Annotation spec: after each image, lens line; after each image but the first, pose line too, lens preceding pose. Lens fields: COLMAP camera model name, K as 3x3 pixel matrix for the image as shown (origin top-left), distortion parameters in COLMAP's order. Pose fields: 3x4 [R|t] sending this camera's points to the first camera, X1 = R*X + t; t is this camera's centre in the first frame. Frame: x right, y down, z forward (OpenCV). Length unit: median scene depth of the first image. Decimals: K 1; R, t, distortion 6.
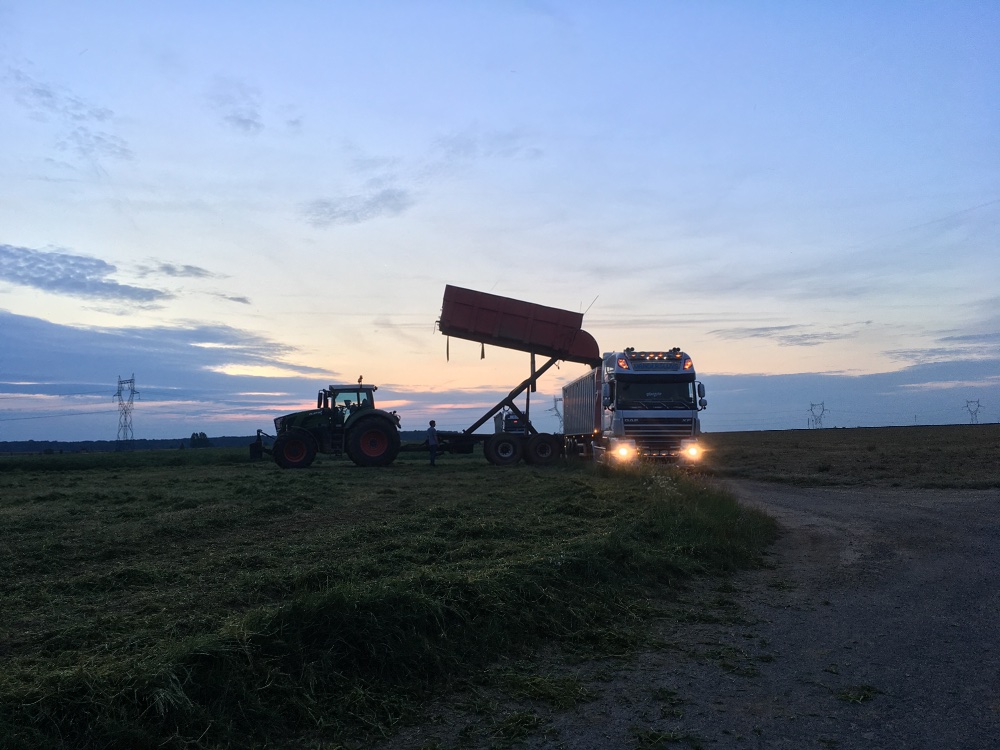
lens RADIAL K [[845.8, 0, 500.0], [0, 845.8, 375.0], [0, 0, 1]] dist [0.051835, -0.111185]
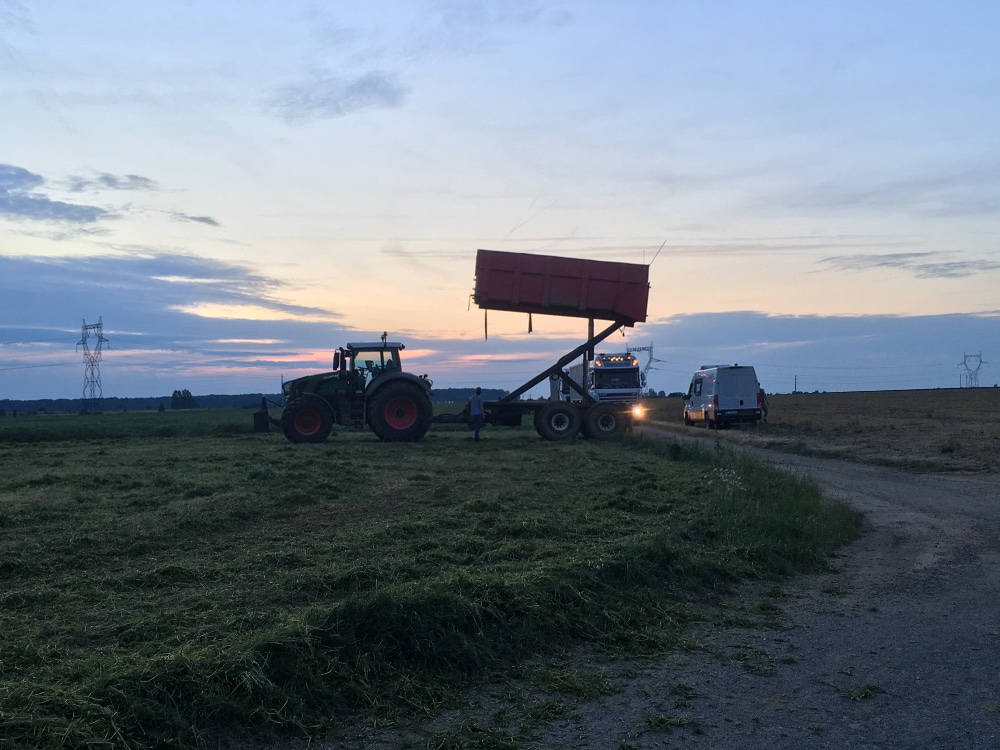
lens RADIAL K [[1089.3, 0, 500.0], [0, 1089.3, 375.0], [0, 0, 1]] dist [0.016207, 0.007140]
pose [[0.998564, 0.003260, -0.053466, 0.018817], [-0.000318, 0.998490, 0.054930, -0.059285], [0.053565, -0.054834, 0.997058, -0.219256]]
